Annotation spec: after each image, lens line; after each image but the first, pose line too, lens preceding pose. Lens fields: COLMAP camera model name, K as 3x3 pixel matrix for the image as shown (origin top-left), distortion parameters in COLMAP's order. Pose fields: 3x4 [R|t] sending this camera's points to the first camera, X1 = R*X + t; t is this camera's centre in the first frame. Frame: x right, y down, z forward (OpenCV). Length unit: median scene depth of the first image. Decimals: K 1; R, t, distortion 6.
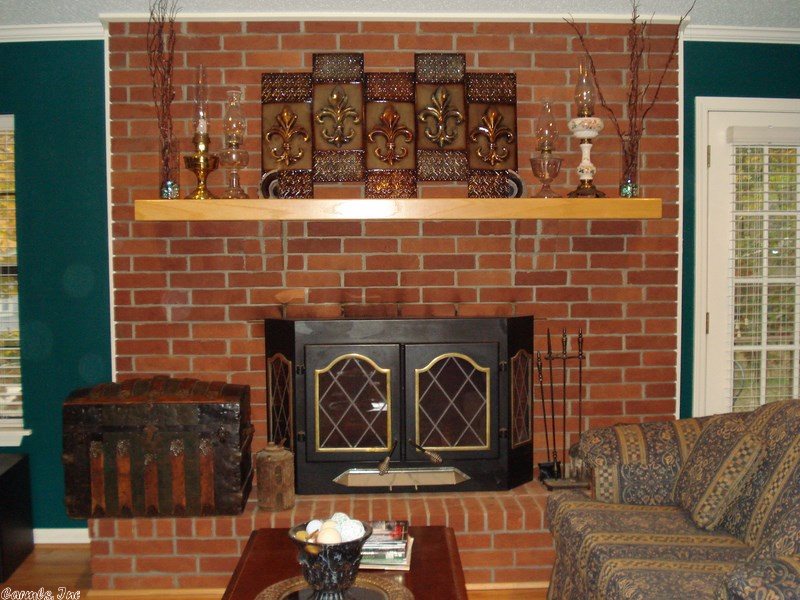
lens RADIAL K [[913.2, 0, 400.0], [0, 913.2, 300.0], [0, 0, 1]] dist [-0.073260, -0.075753]
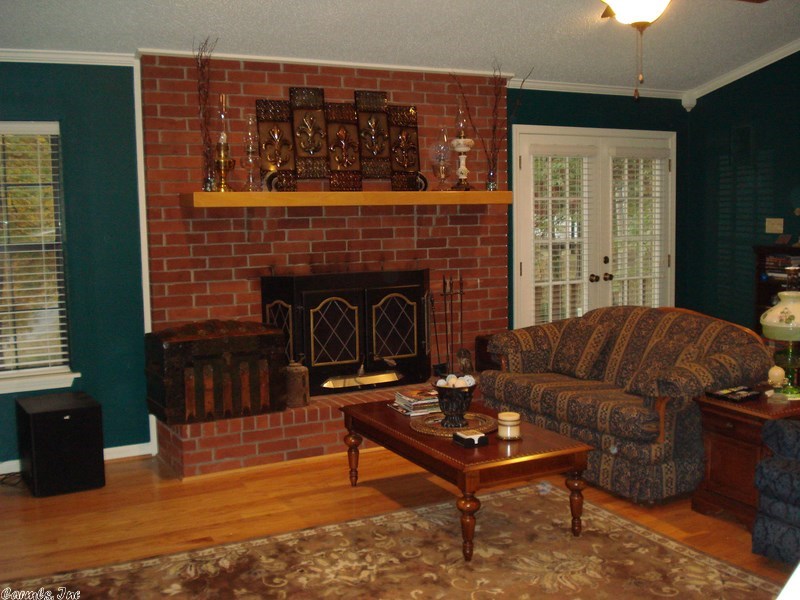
lens RADIAL K [[913.2, 0, 400.0], [0, 913.2, 300.0], [0, 0, 1]] dist [-0.073260, -0.075753]
pose [[0.895389, -0.050549, 0.442407, -0.582050], [0.035473, 0.998475, 0.042292, 0.004775], [-0.443870, -0.022174, 0.895817, -0.345607]]
